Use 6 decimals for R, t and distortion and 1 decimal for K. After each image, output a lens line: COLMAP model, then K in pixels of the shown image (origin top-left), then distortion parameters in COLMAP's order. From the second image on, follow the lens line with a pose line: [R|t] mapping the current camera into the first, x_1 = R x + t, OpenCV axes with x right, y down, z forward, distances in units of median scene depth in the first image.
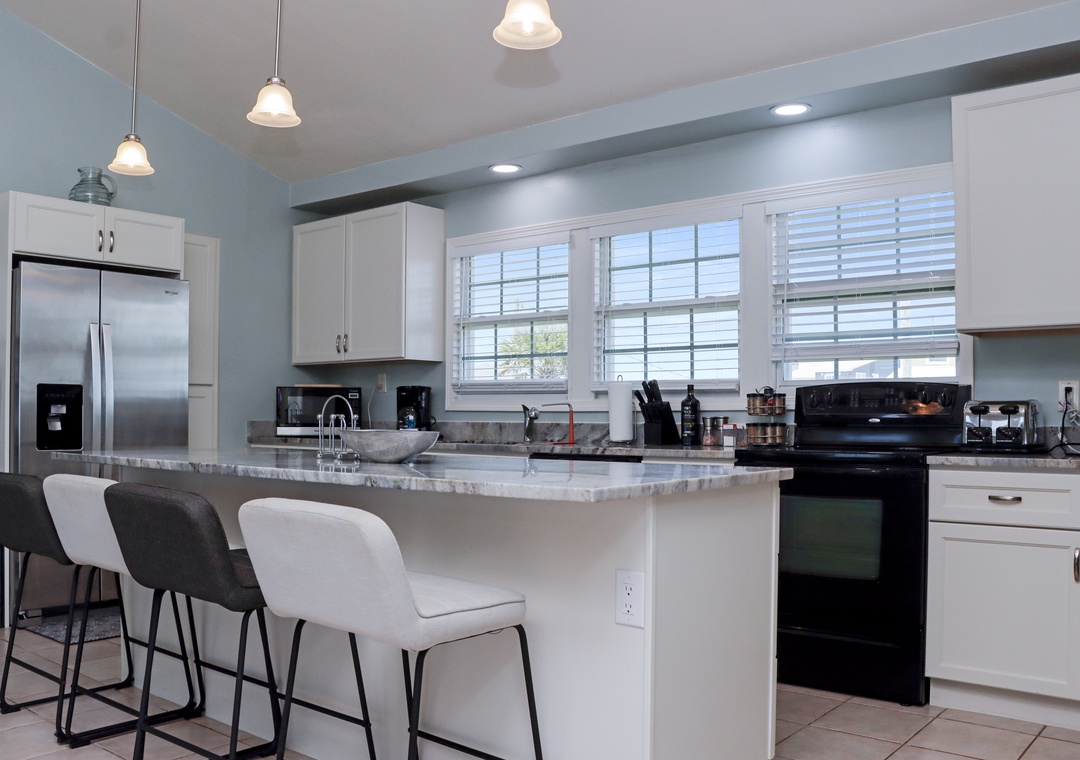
lens RADIAL K [[946.6, 0, 520.3], [0, 946.6, 381.3], [0, 0, 1]] dist [-0.147129, 0.118105]
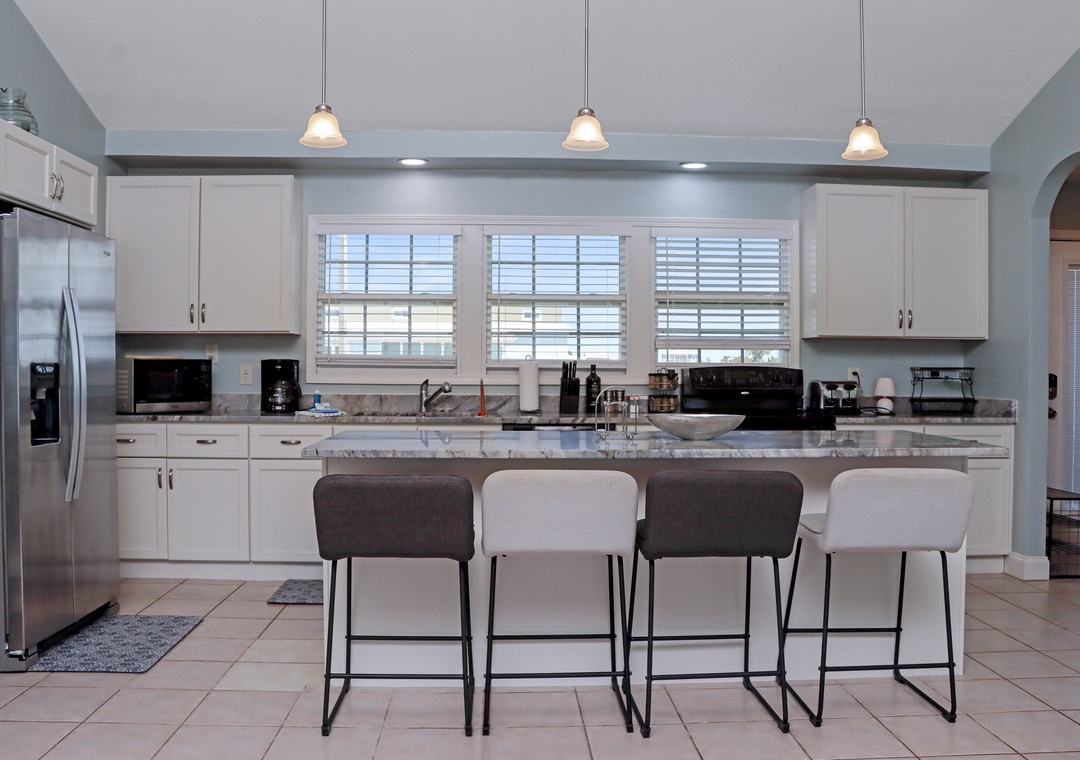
lens RADIAL K [[946.6, 0, 520.3], [0, 946.6, 381.3], [0, 0, 1]] dist [-0.147129, 0.118105]
pose [[0.752476, -0.011819, 0.658514, -0.728393], [-0.025942, 0.998531, 0.047566, -0.031946], [-0.658109, -0.052875, 0.751064, 0.105811]]
